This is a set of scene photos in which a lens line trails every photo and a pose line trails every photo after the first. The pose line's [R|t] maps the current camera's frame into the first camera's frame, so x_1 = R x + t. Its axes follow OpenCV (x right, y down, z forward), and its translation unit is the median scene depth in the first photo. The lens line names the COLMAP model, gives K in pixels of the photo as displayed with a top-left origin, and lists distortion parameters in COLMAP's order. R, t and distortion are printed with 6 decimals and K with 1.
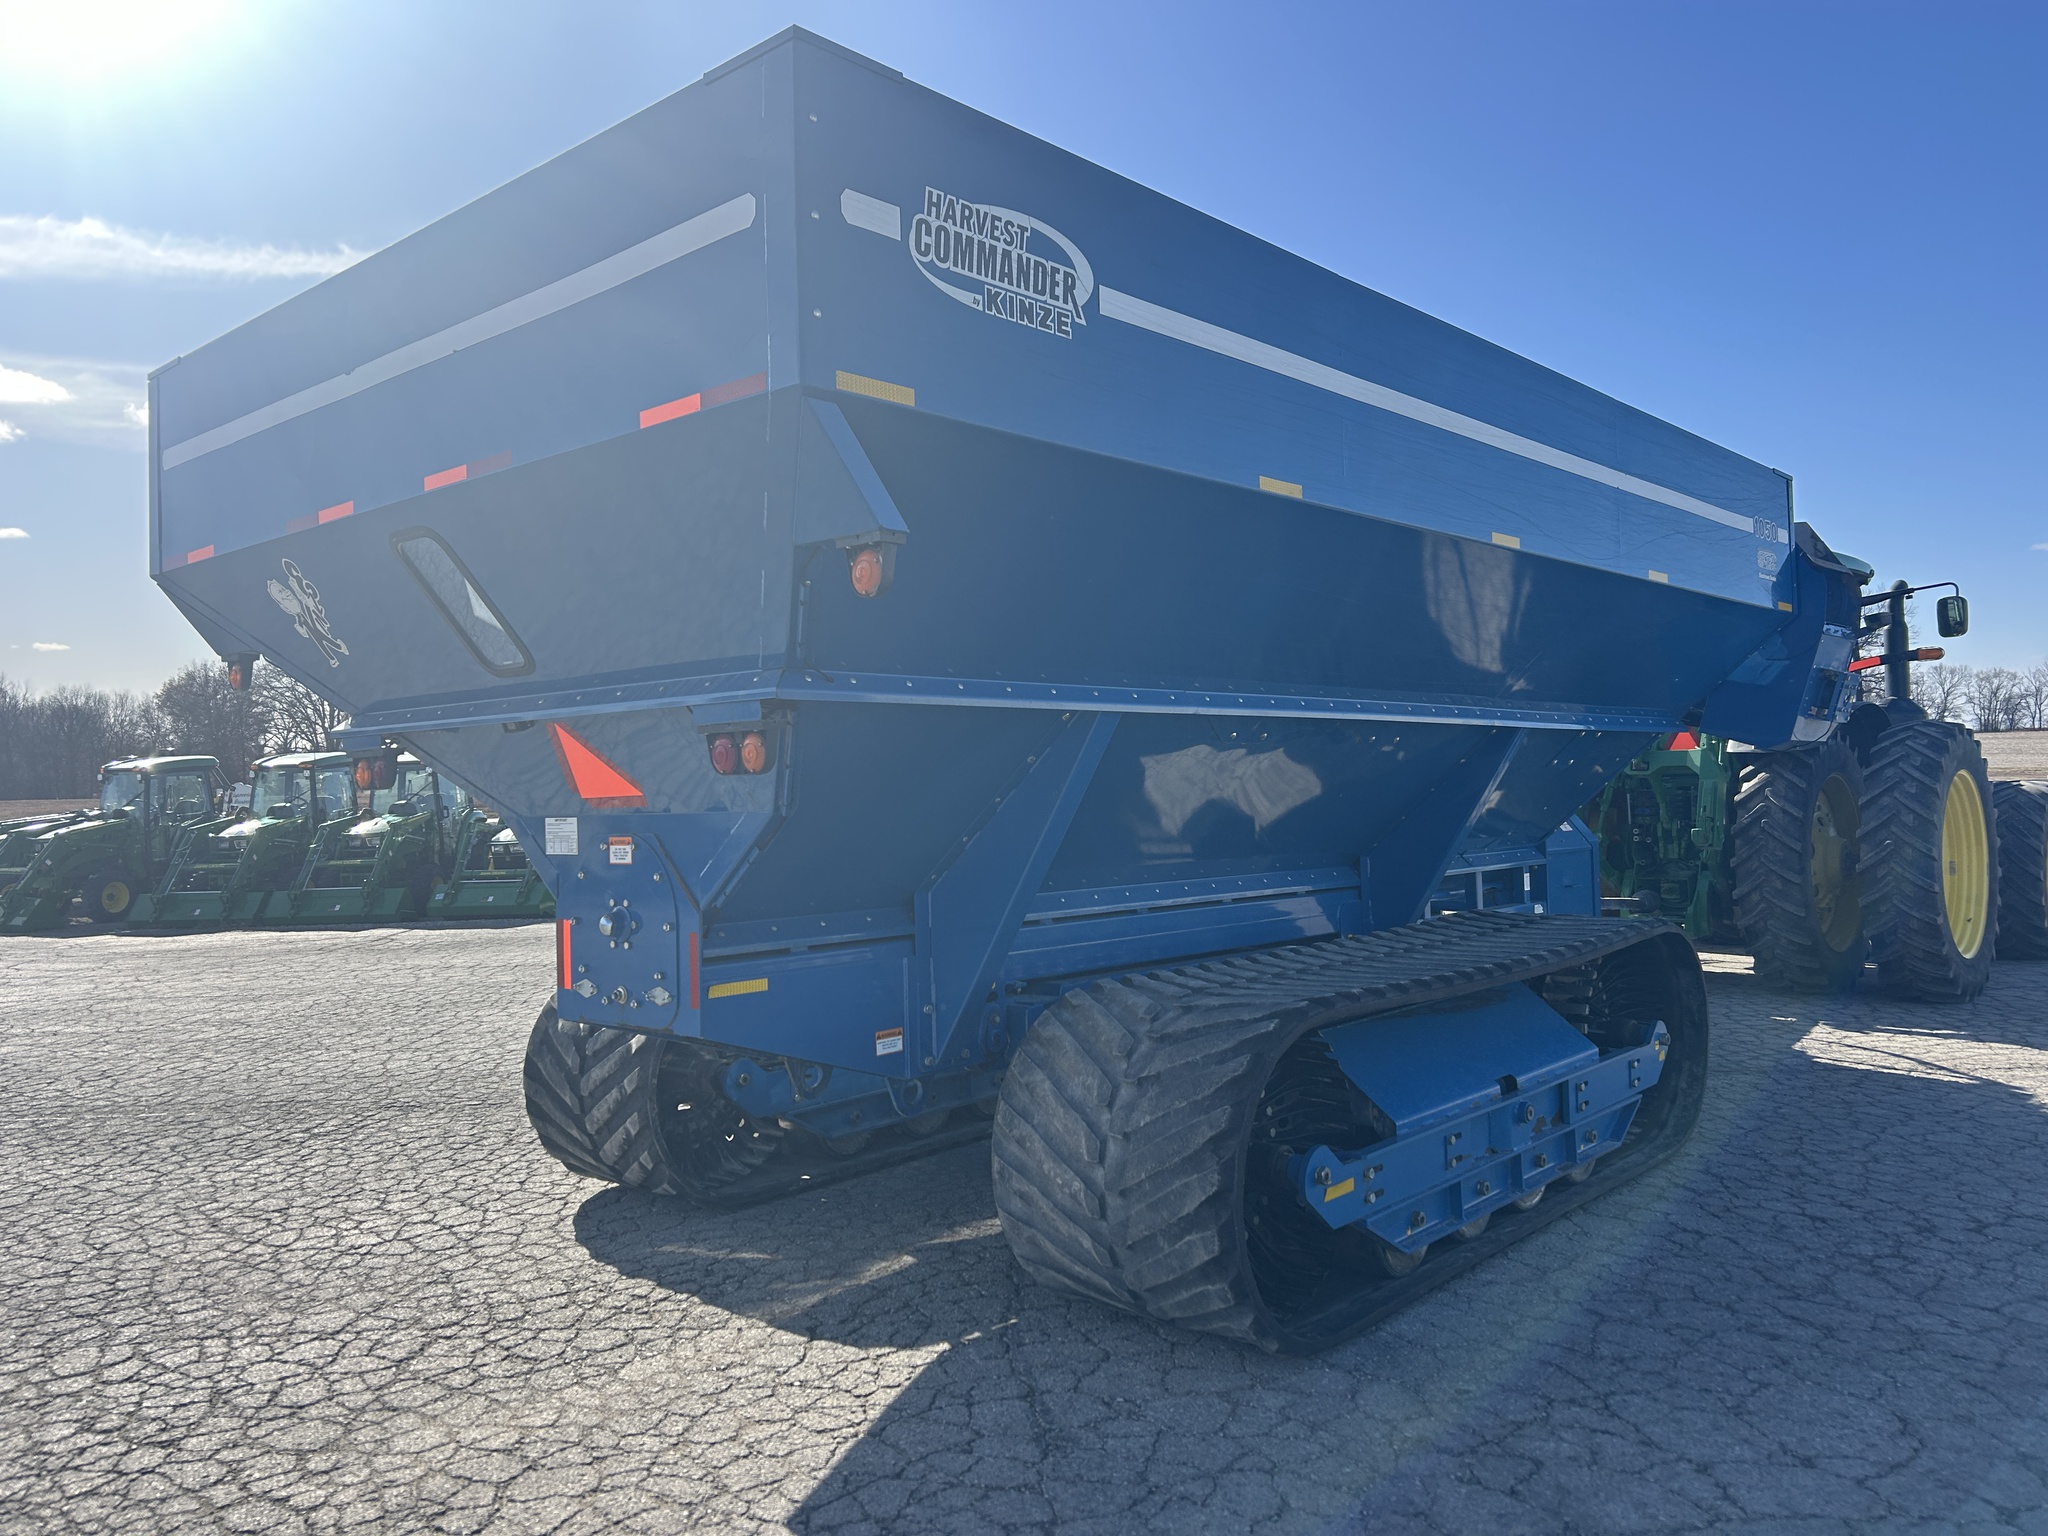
lens RADIAL K [[1566.0, 0, 1010.9], [0, 1566.0, 782.1], [0, 0, 1]] dist [0.059945, -0.069876]
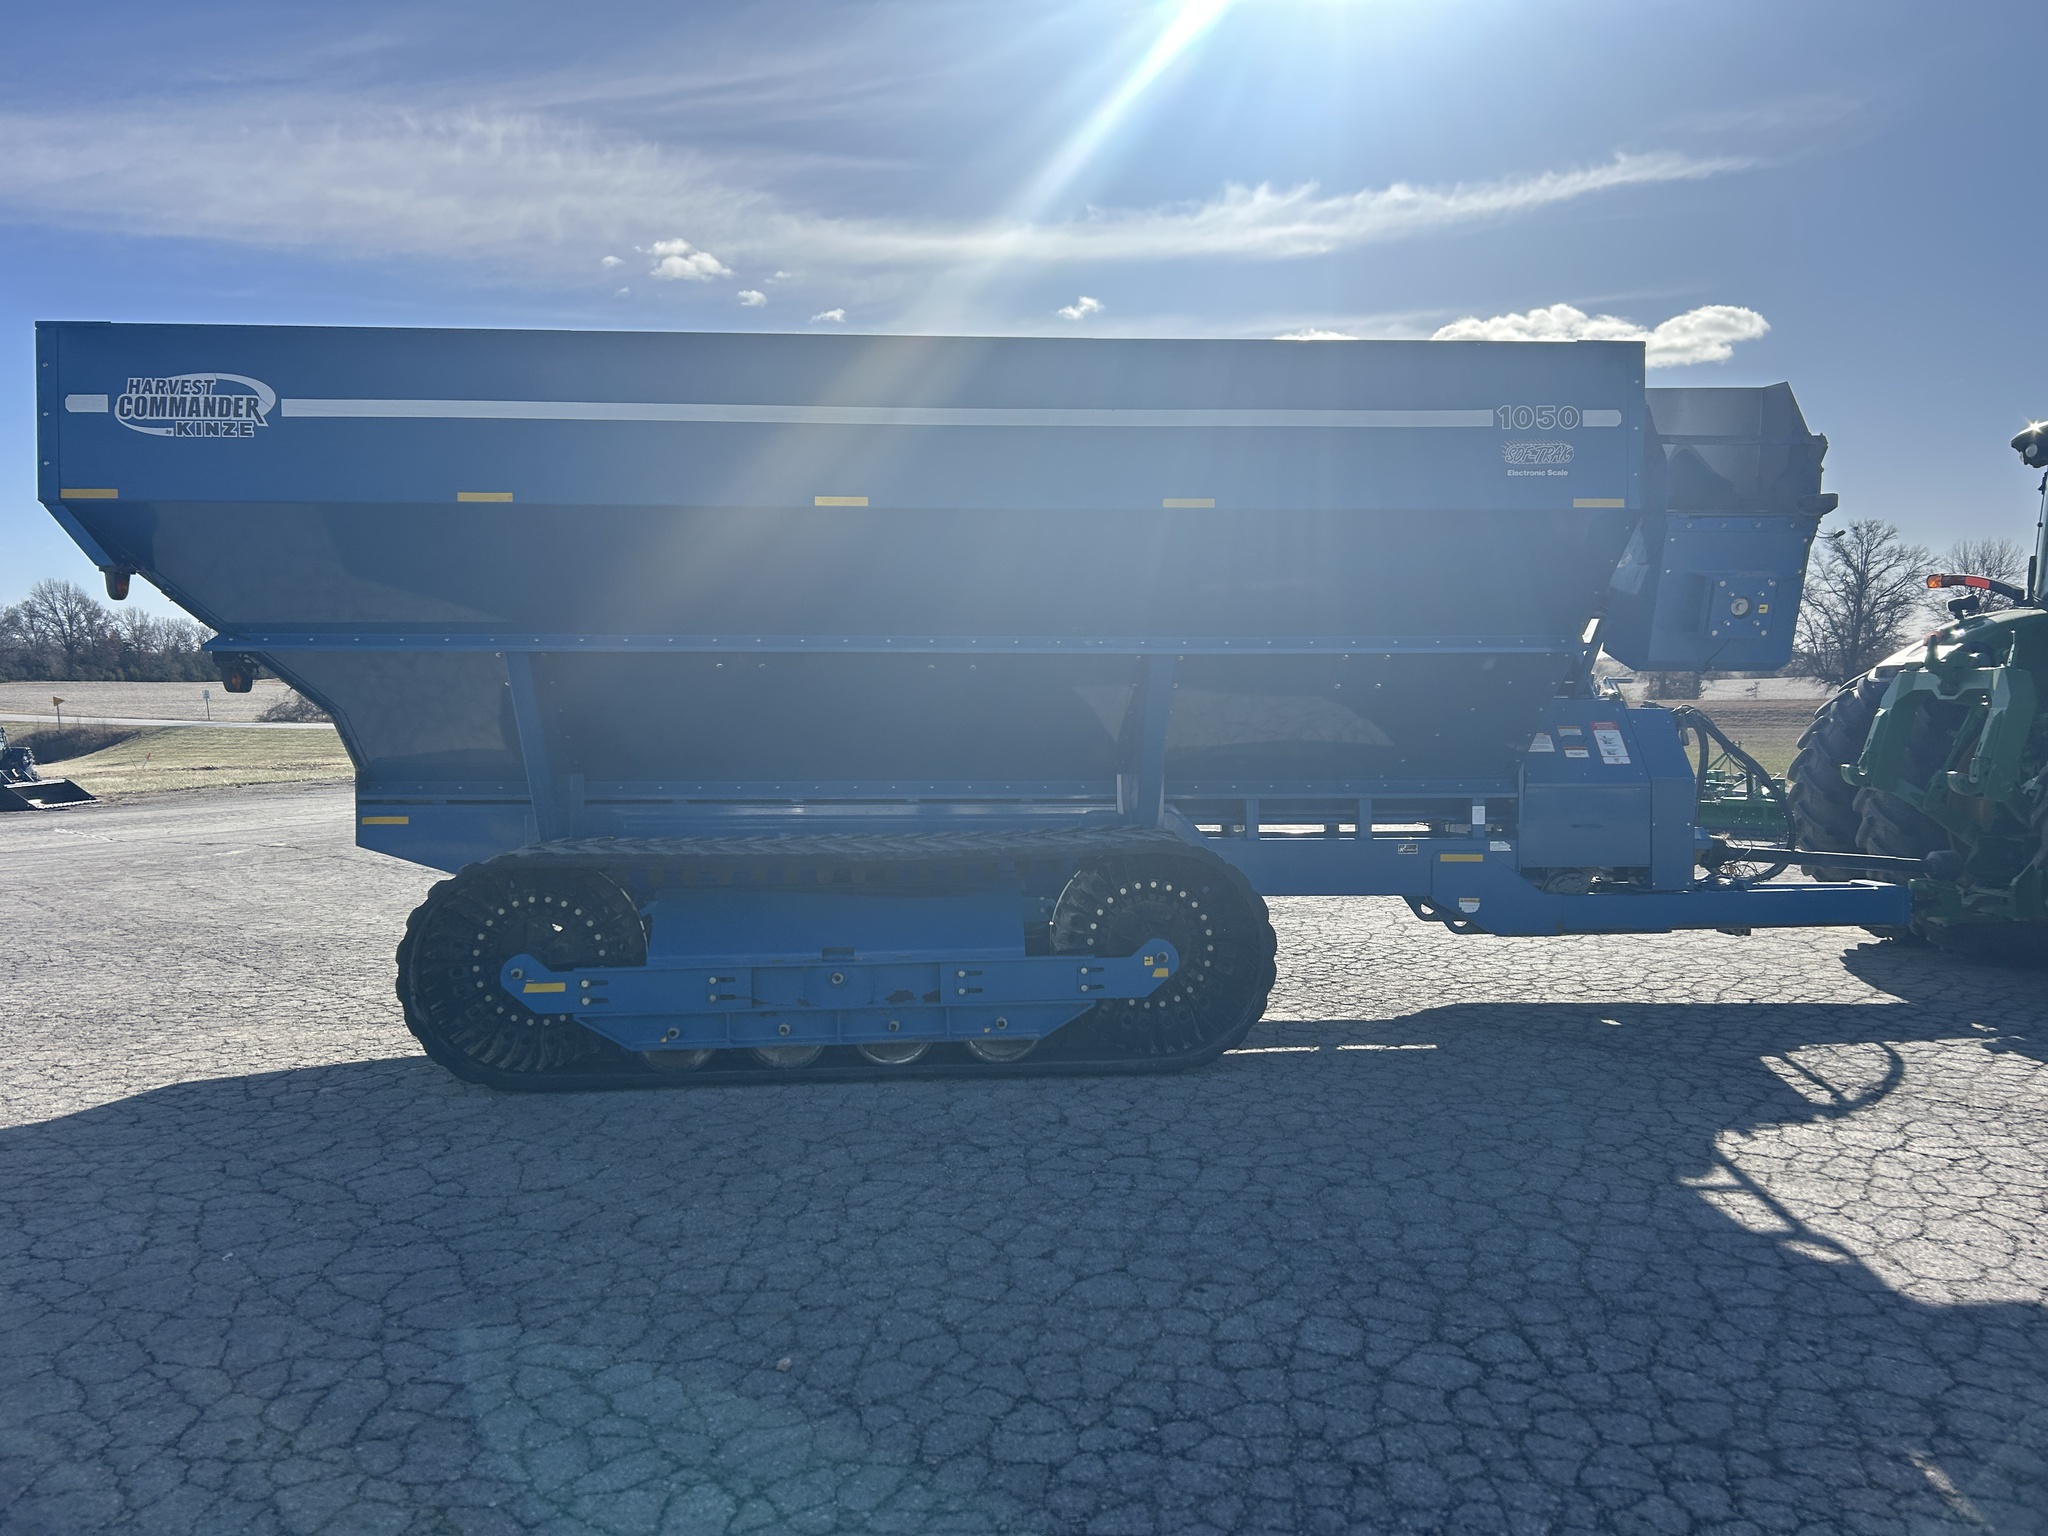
lens RADIAL K [[1566.0, 0, 1010.9], [0, 1566.0, 782.1], [0, 0, 1]] dist [0.059945, -0.069876]
pose [[0.701830, 0.050920, -0.710522, 1.636552], [-0.009825, 0.998039, 0.061821, -0.021824], [0.712277, -0.036407, 0.700954, 0.330986]]
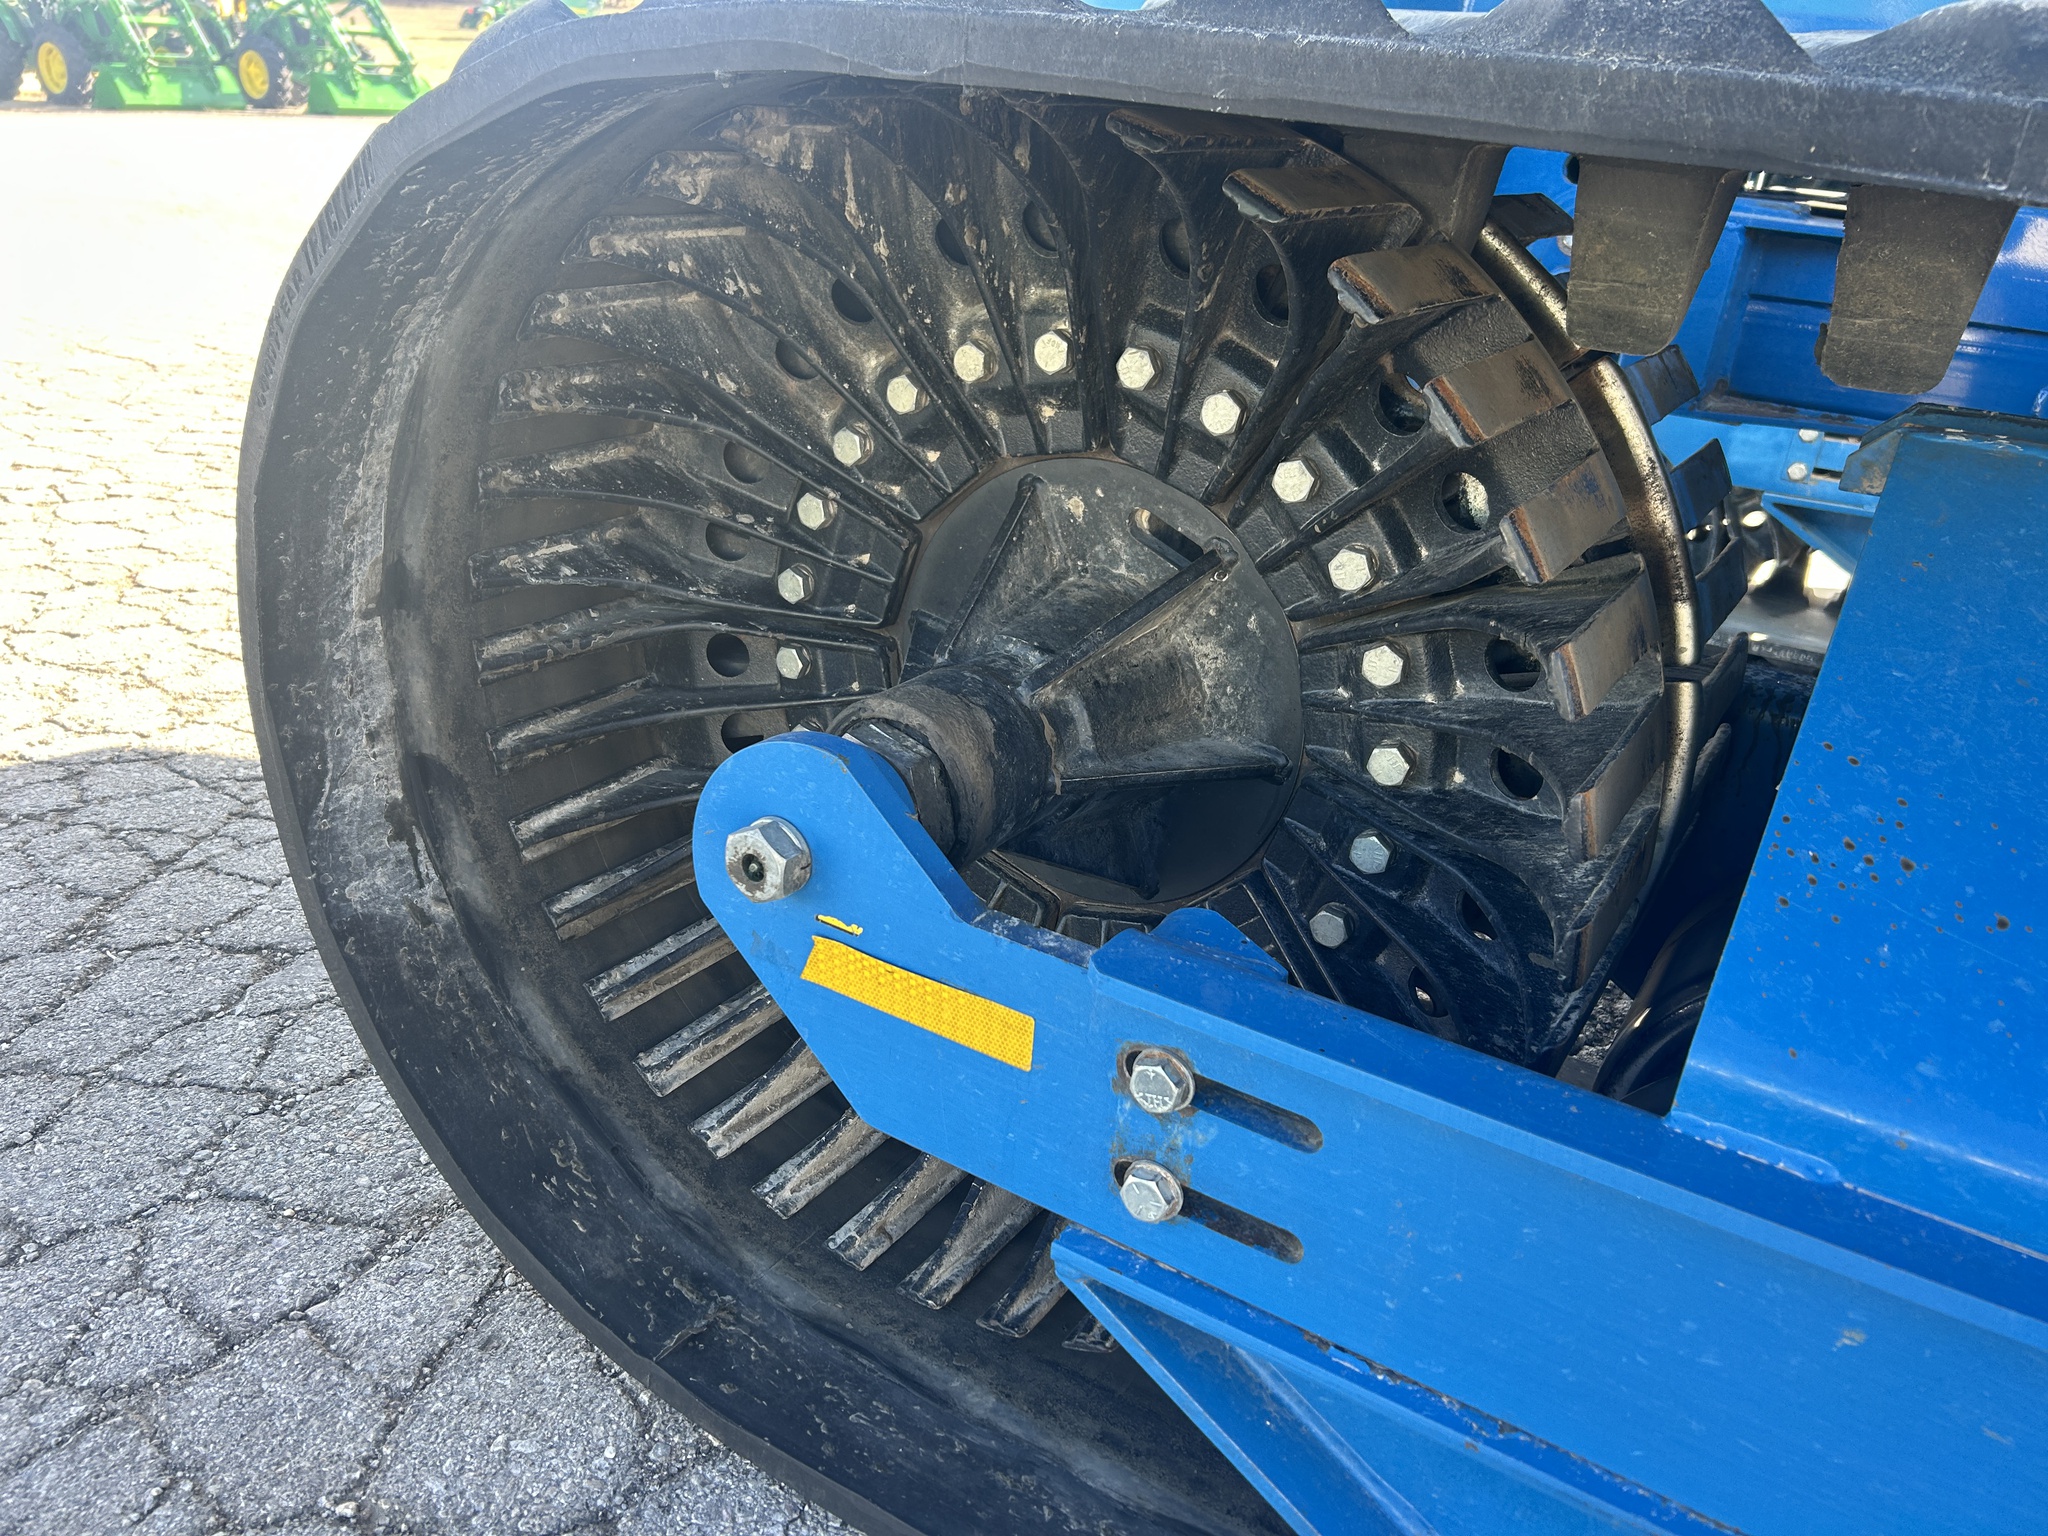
lens RADIAL K [[1566.0, 0, 1010.9], [0, 1566.0, 782.1], [0, 0, 1]] dist [0.059945, -0.069876]
pose [[0.165598, 0.442575, -0.881309, 0.412795], [-0.065110, 0.896604, 0.438021, 0.152657], [0.984042, -0.015154, 0.177292, 1.055773]]
